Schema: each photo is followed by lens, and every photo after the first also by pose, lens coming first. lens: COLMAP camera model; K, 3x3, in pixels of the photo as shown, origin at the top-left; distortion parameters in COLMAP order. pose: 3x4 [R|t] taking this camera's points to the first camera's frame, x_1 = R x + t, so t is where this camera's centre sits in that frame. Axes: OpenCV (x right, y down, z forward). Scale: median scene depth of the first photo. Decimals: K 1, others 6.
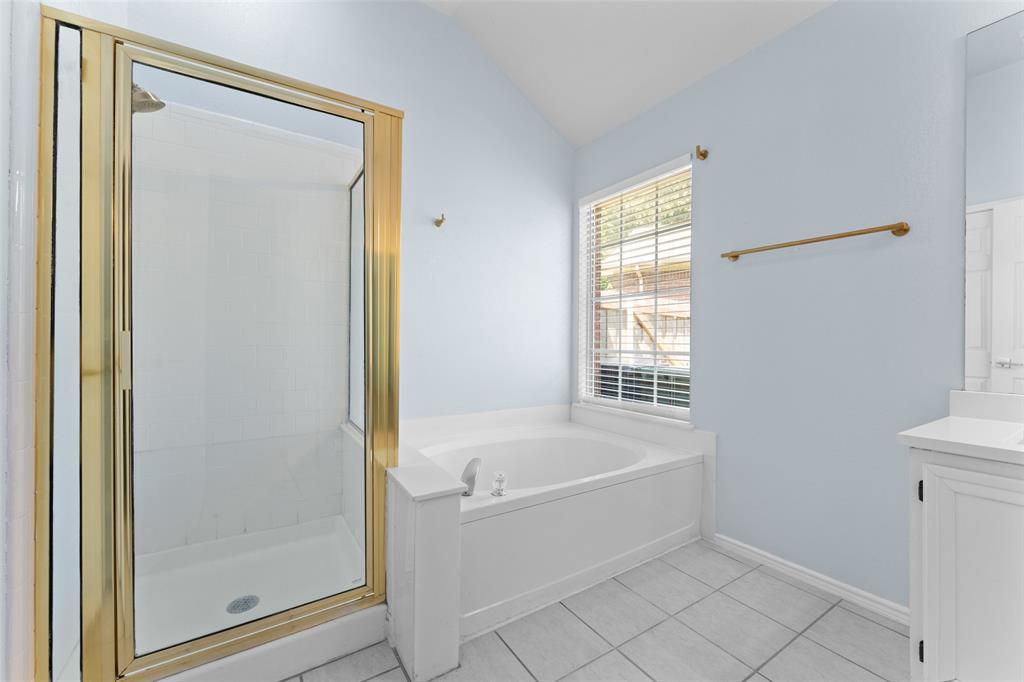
lens RADIAL K [[410.9, 0, 507.7], [0, 410.9, 344.1], [0, 0, 1]] dist [-0.004057, 0.000211]
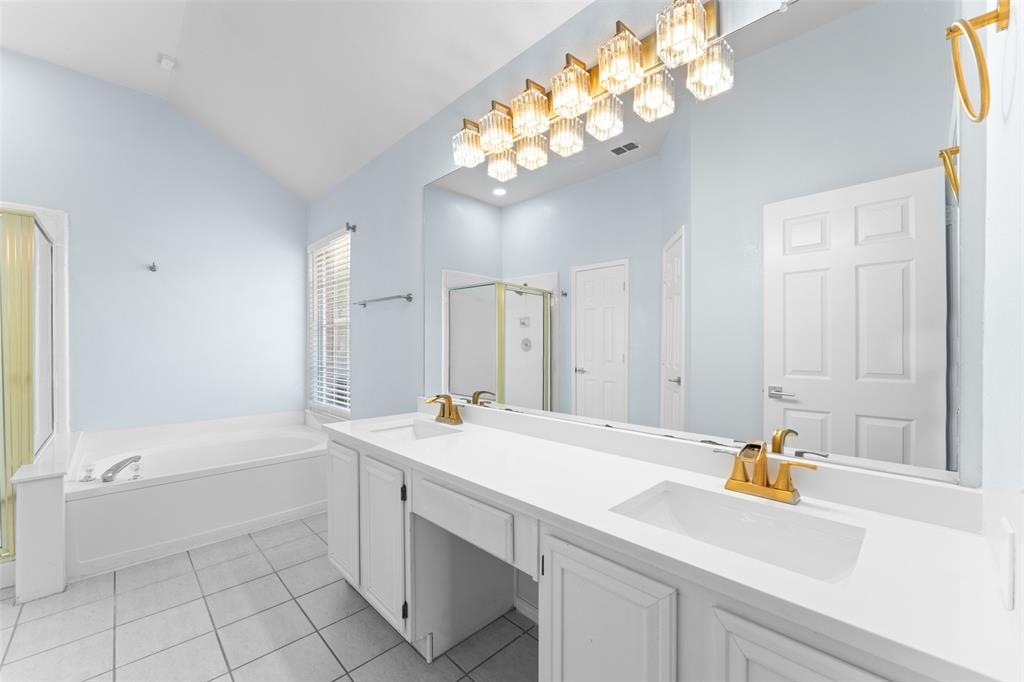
lens RADIAL K [[410.9, 0, 507.7], [0, 410.9, 344.1], [0, 0, 1]] dist [-0.004057, 0.000211]
pose [[0.978679, -0.010758, 0.205116, 0.698472], [0.011364, 0.999934, -0.001776, -0.061859], [-0.205083, 0.004069, 0.978736, -0.471305]]
